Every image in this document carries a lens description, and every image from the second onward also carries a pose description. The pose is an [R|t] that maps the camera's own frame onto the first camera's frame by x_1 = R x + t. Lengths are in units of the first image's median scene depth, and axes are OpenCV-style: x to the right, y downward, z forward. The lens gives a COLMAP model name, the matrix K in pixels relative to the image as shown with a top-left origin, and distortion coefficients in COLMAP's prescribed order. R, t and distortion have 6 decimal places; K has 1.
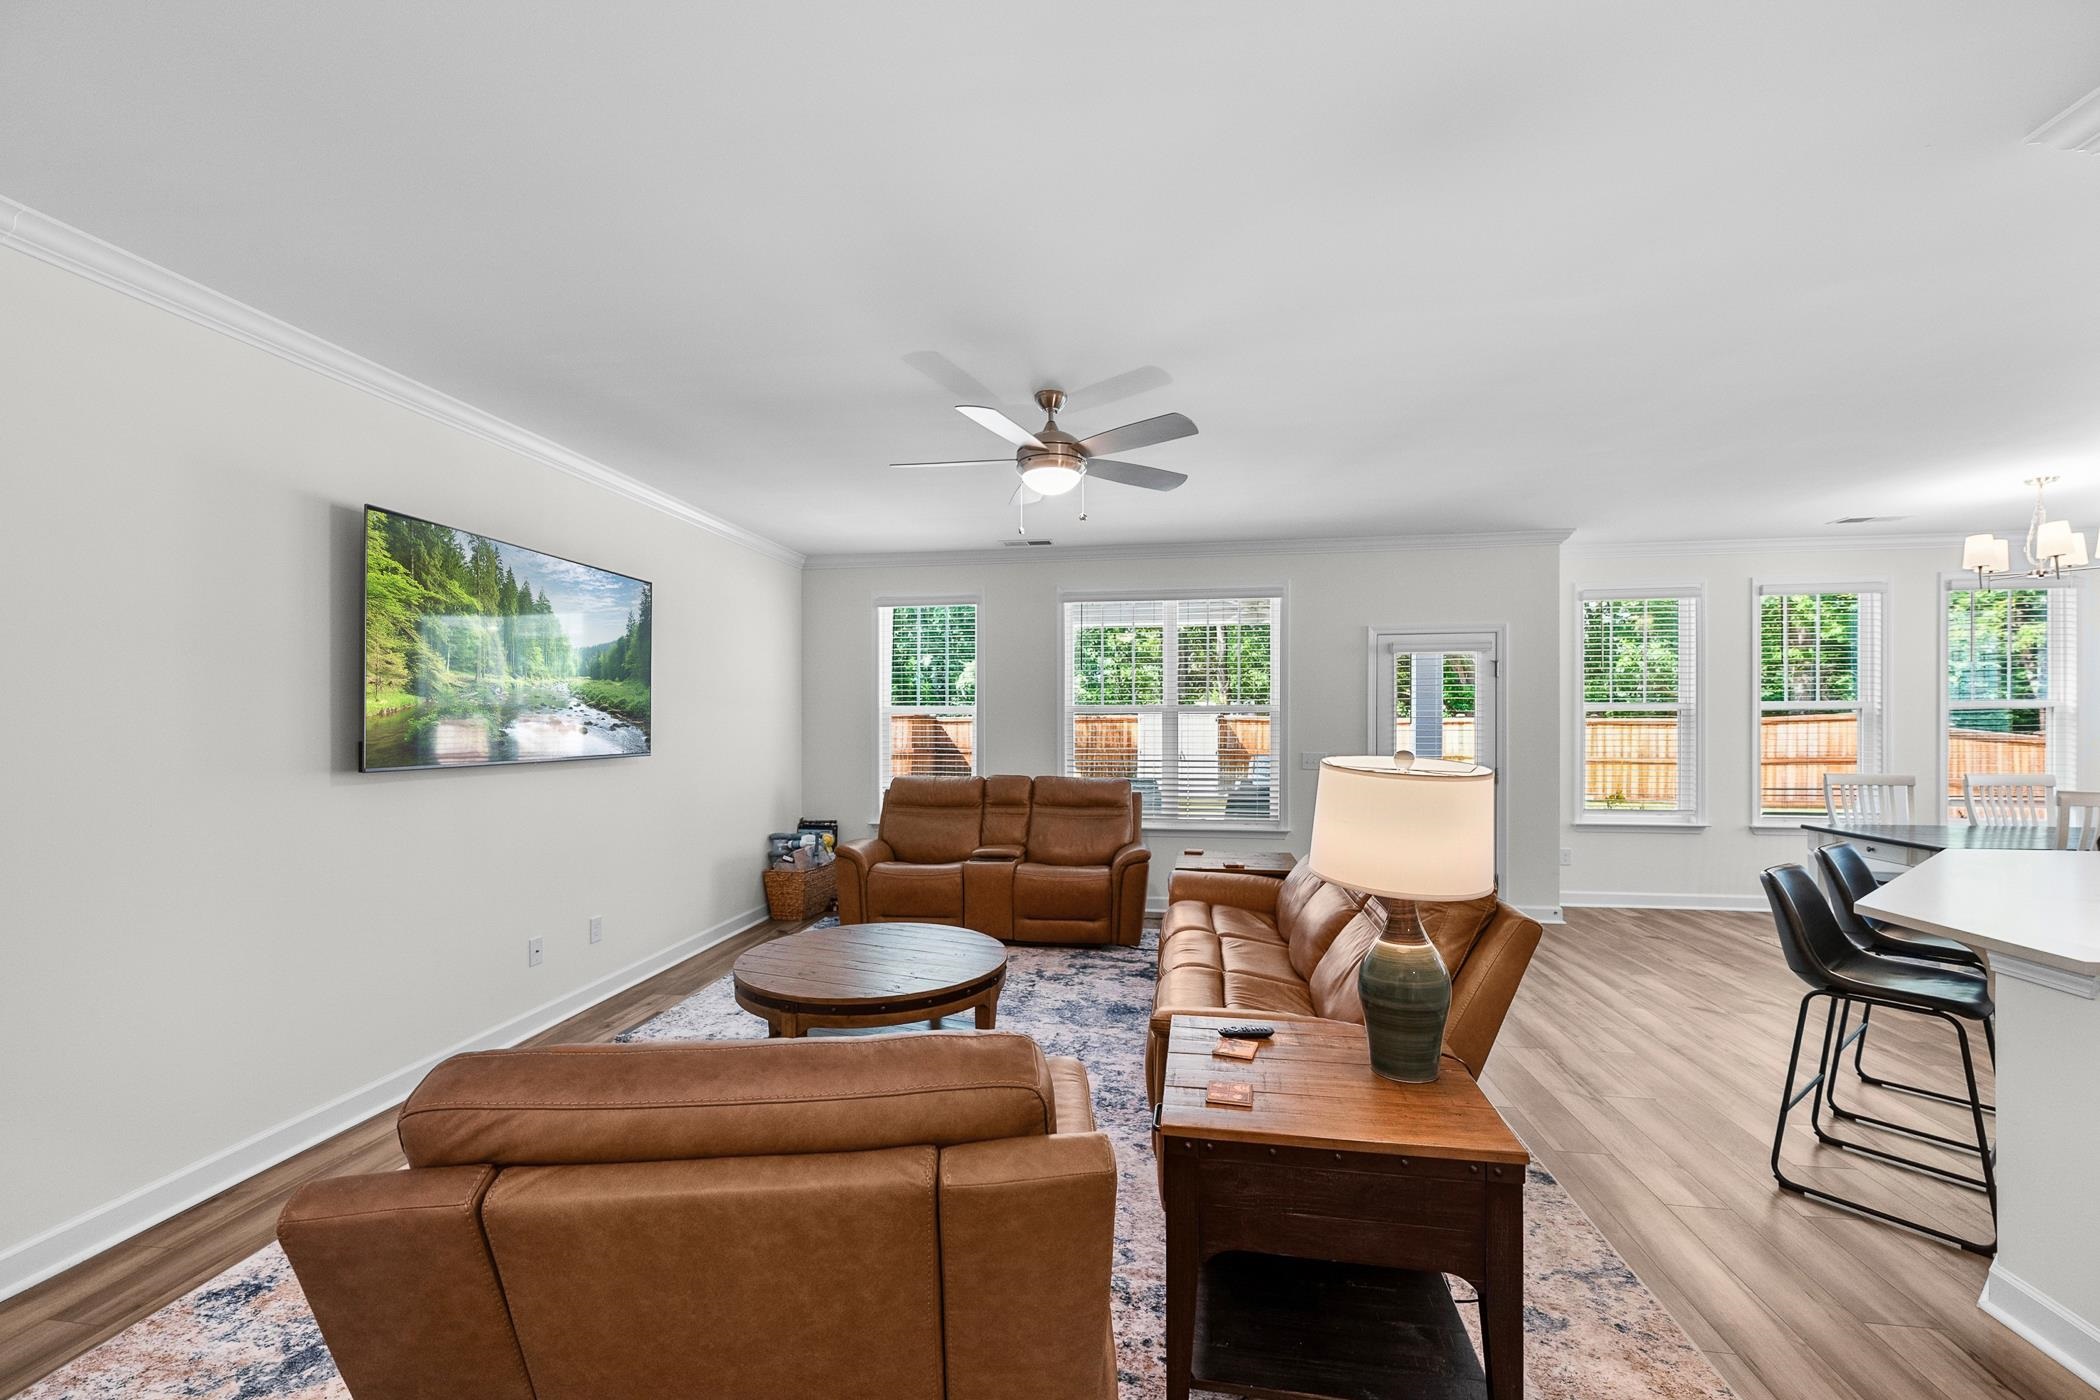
lens RADIAL K [[821.1, 0, 1042.3], [0, 821.1, 721.8], [0, 0, 1]] dist [0.000171, 0.000002]
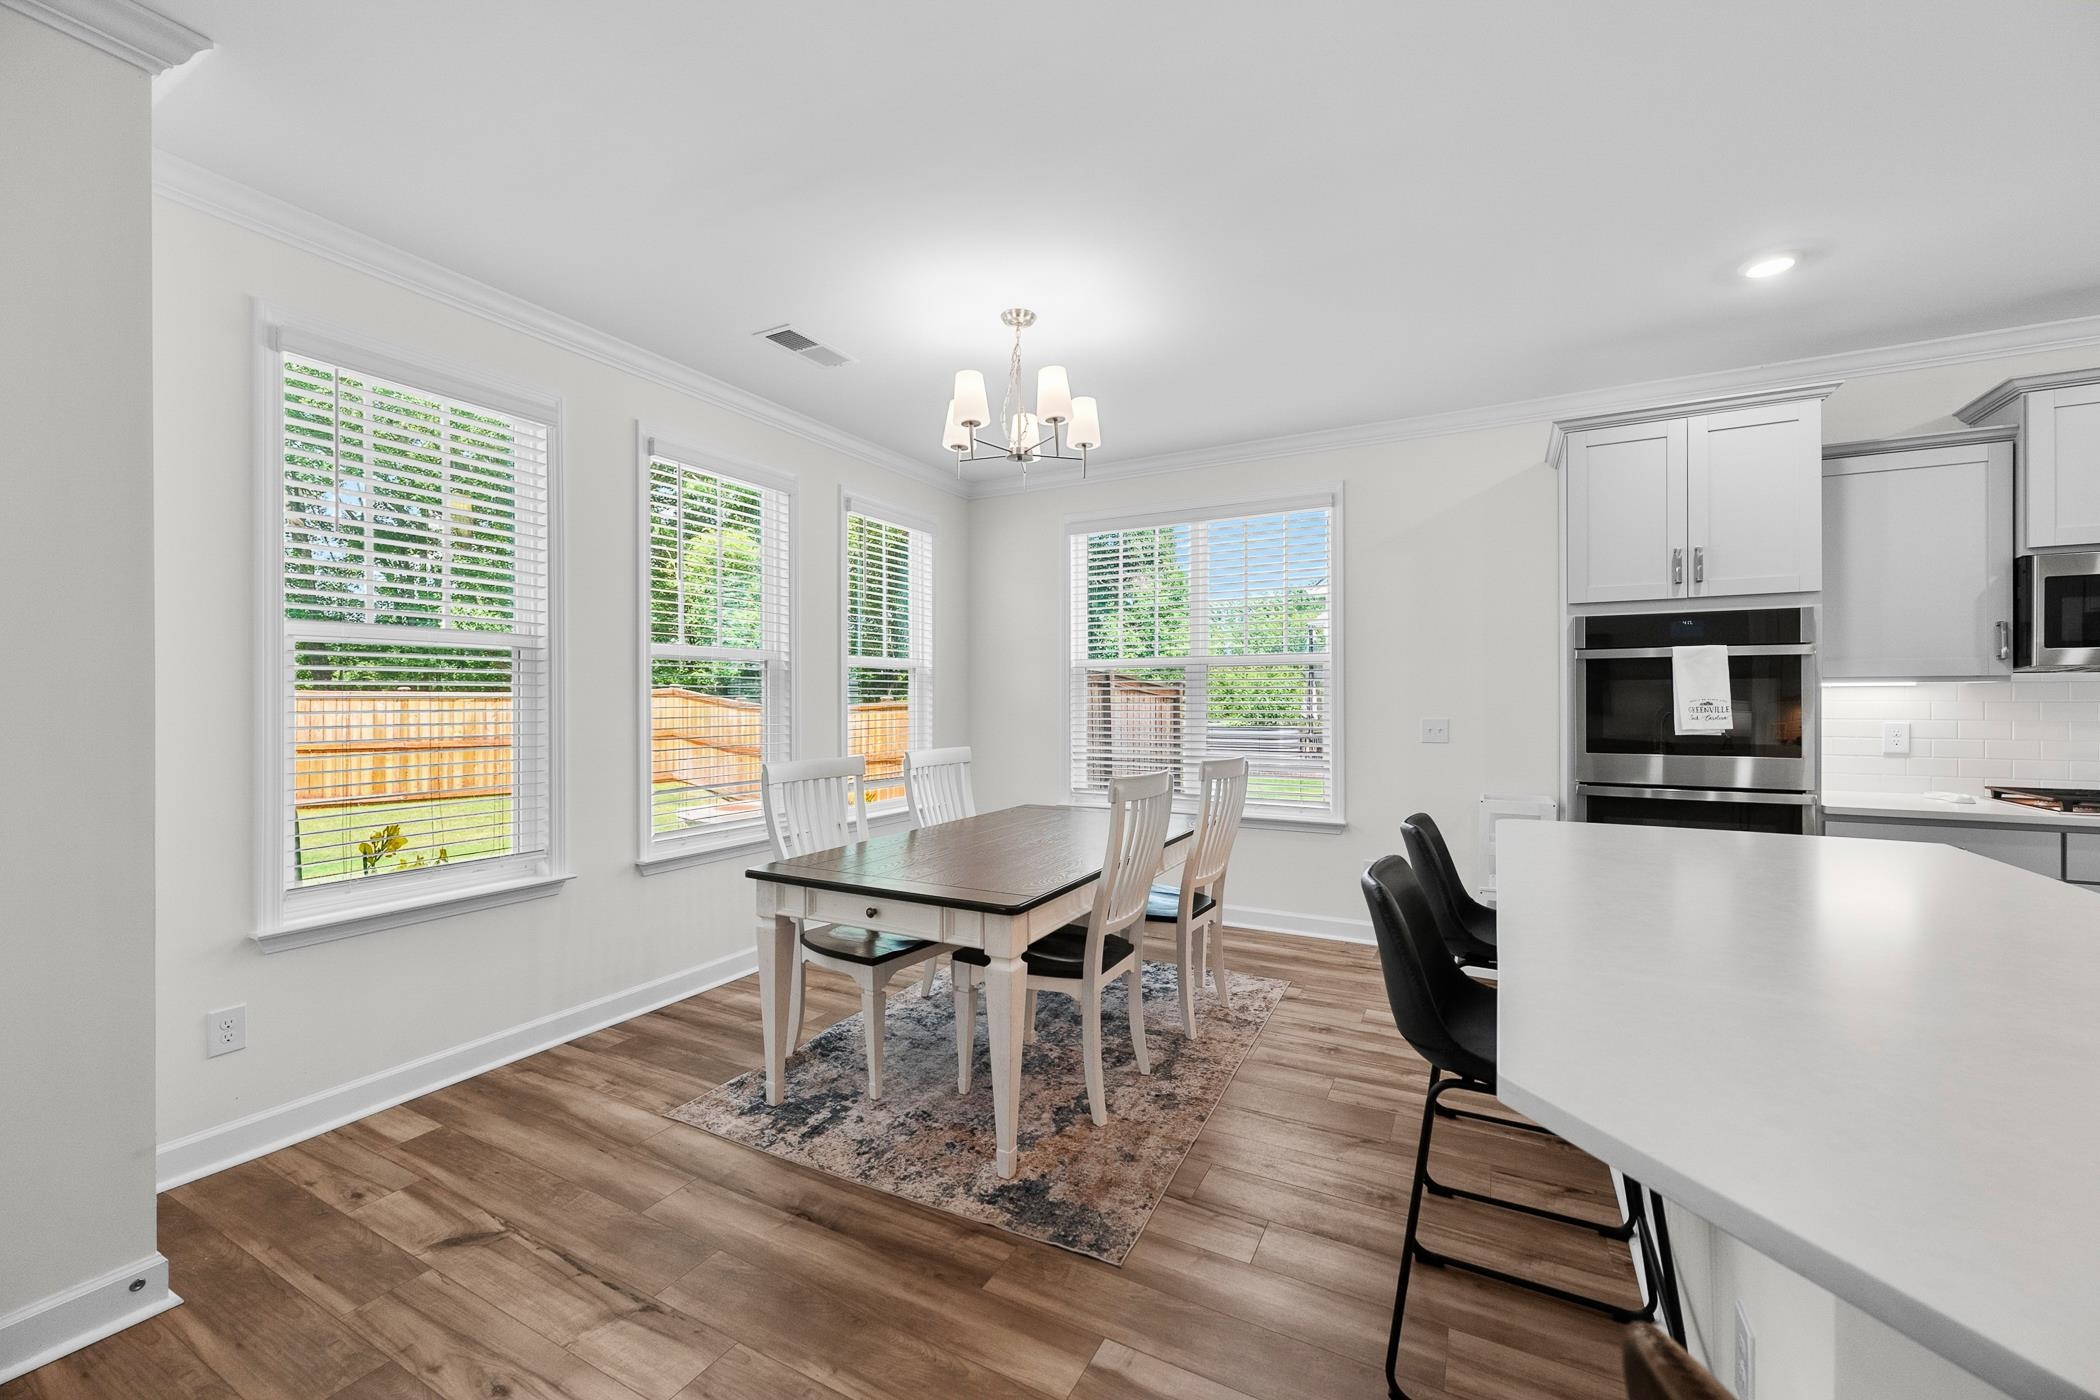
lens RADIAL K [[835.8, 0, 1050.0], [0, 835.8, 700.0], [0, 0, 1]] dist [-0.000112, -0.000017]
pose [[0.331595, 0.001996, 0.943420, 0.420371], [0.003503, 0.999988, -0.003347, 0.019581], [-0.943415, 0.004415, 0.331584, 0.547677]]
